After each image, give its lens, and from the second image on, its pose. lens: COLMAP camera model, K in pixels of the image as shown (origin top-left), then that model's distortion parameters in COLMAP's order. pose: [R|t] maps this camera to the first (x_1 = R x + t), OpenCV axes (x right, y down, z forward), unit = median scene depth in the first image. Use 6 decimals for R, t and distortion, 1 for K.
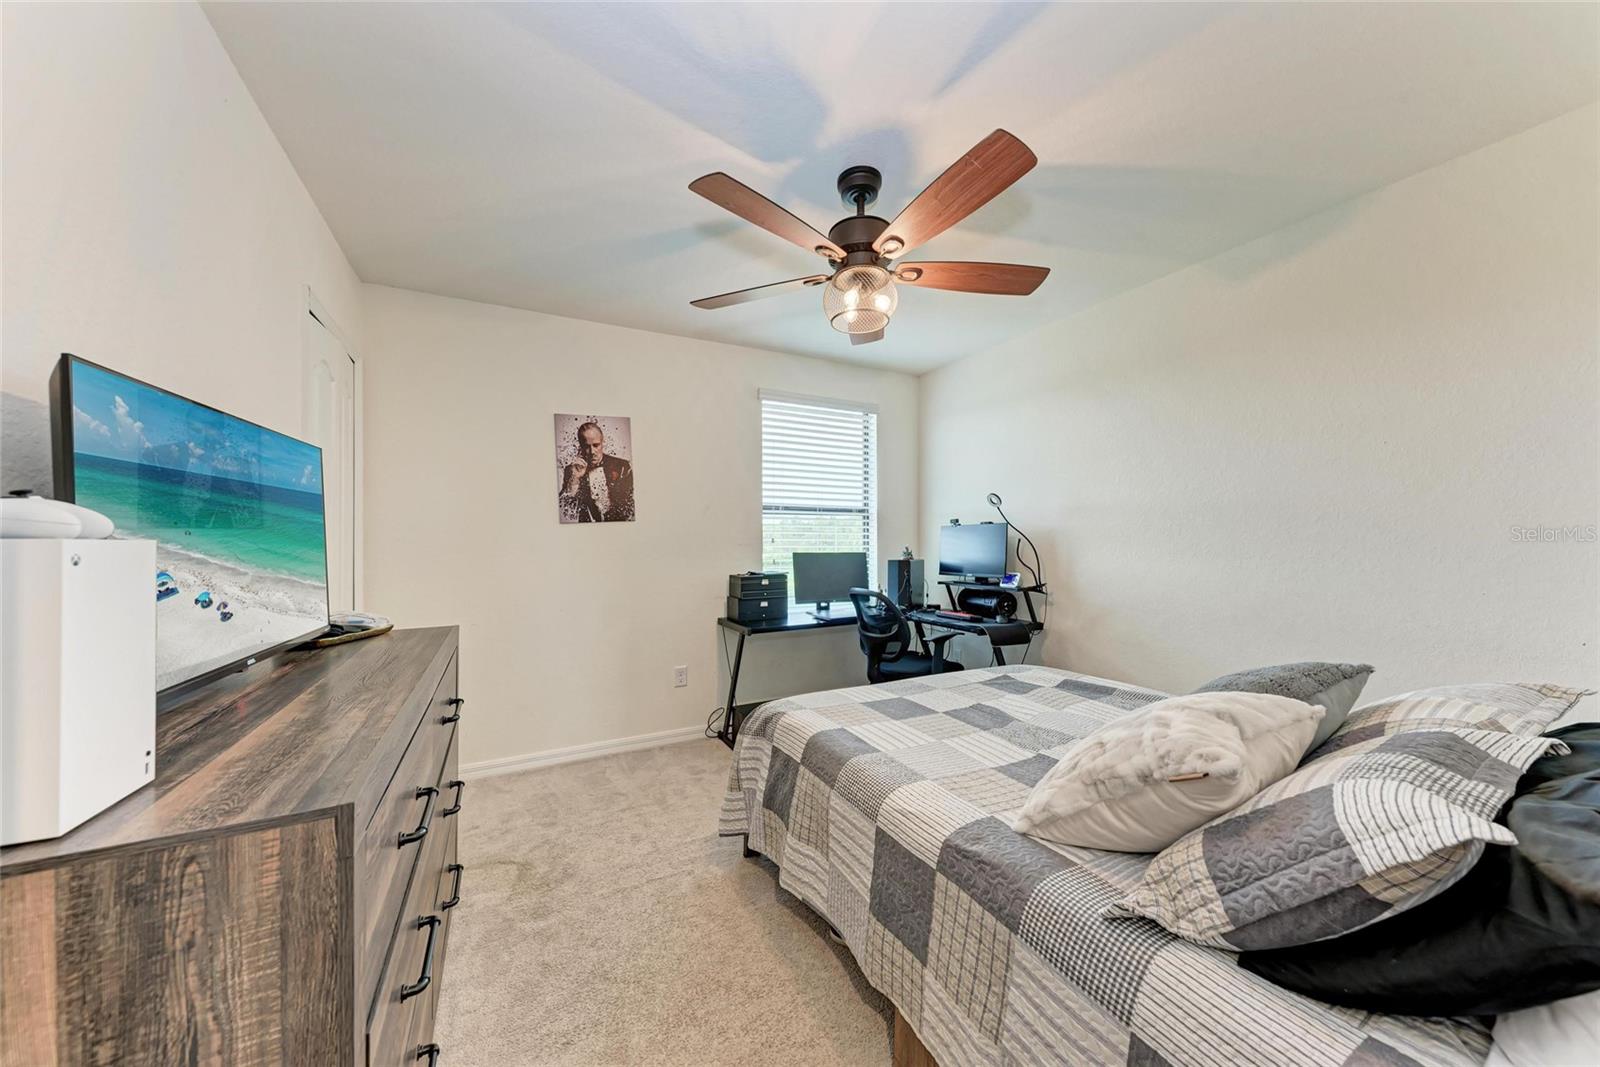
lens RADIAL K [[551.2, 0, 792.3], [0, 551.2, 541.3], [0, 0, 1]] dist [0.015234, -0.005889]
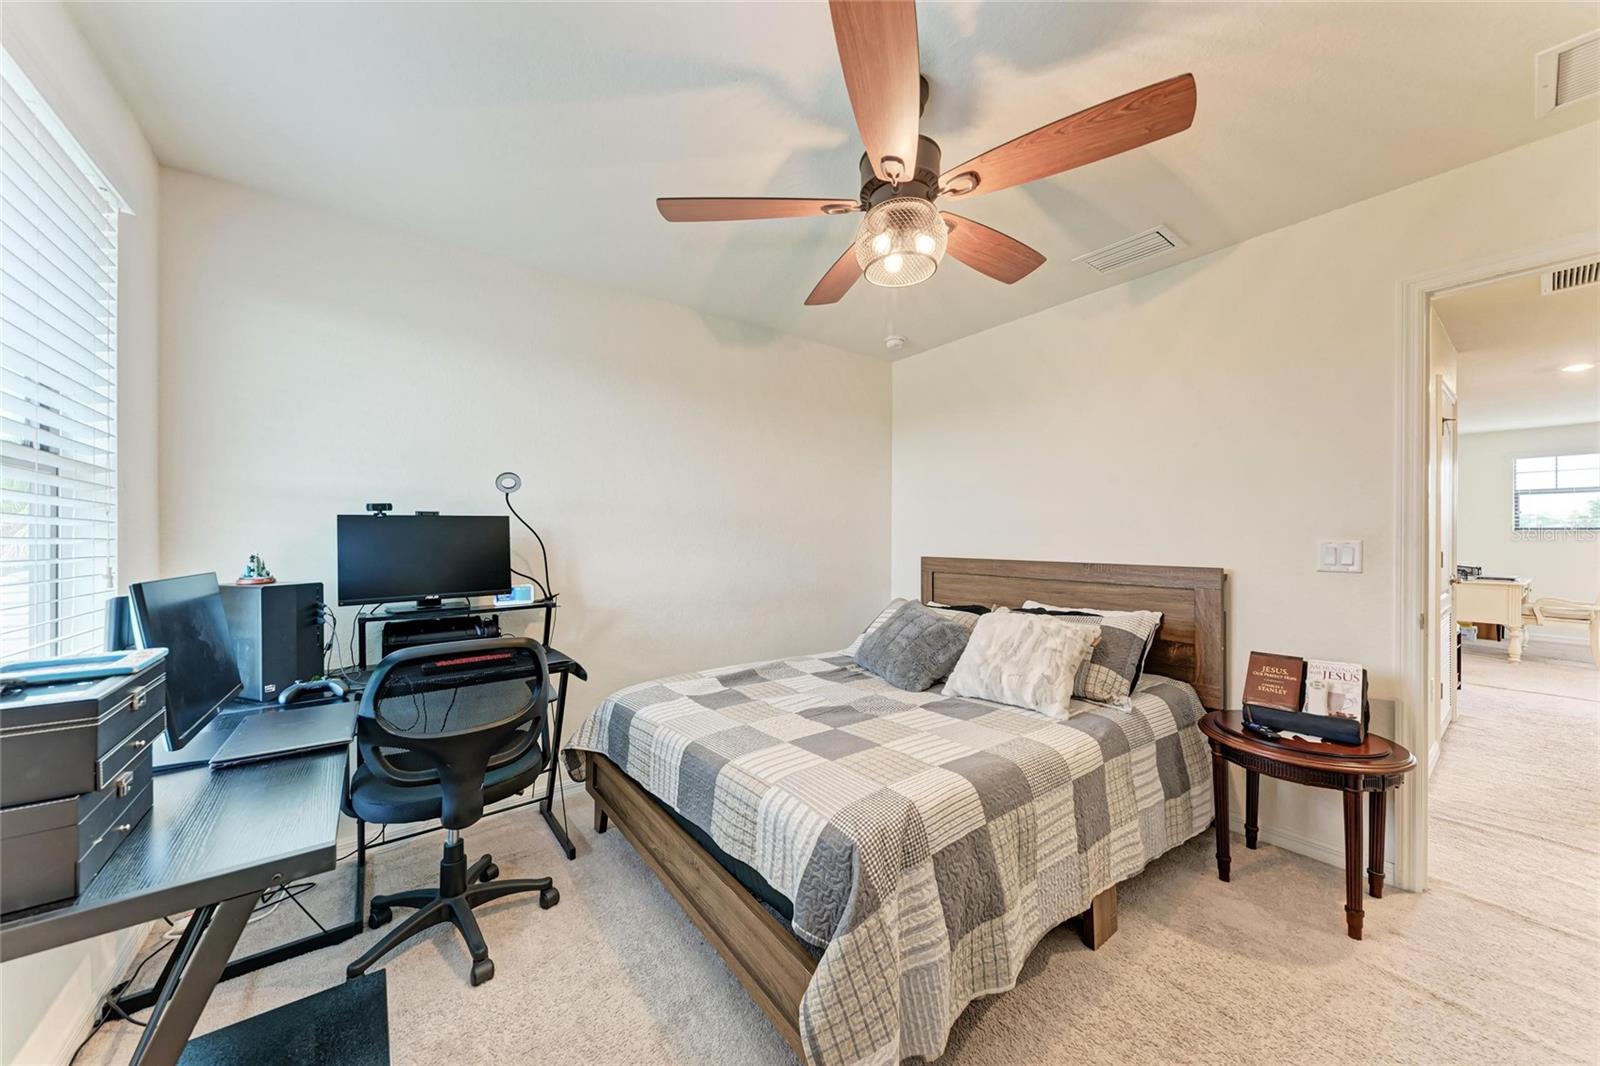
lens RADIAL K [[551.2, 0, 792.3], [0, 551.2, 540.8], [0, 0, 1]] dist [0.015234, -0.005889]
pose [[-0.179773, 0.005250, 0.983694, -0.611427], [0.005668, 0.999975, -0.004302, 0.006347], [-0.983692, 0.004802, -0.179798, 1.232421]]
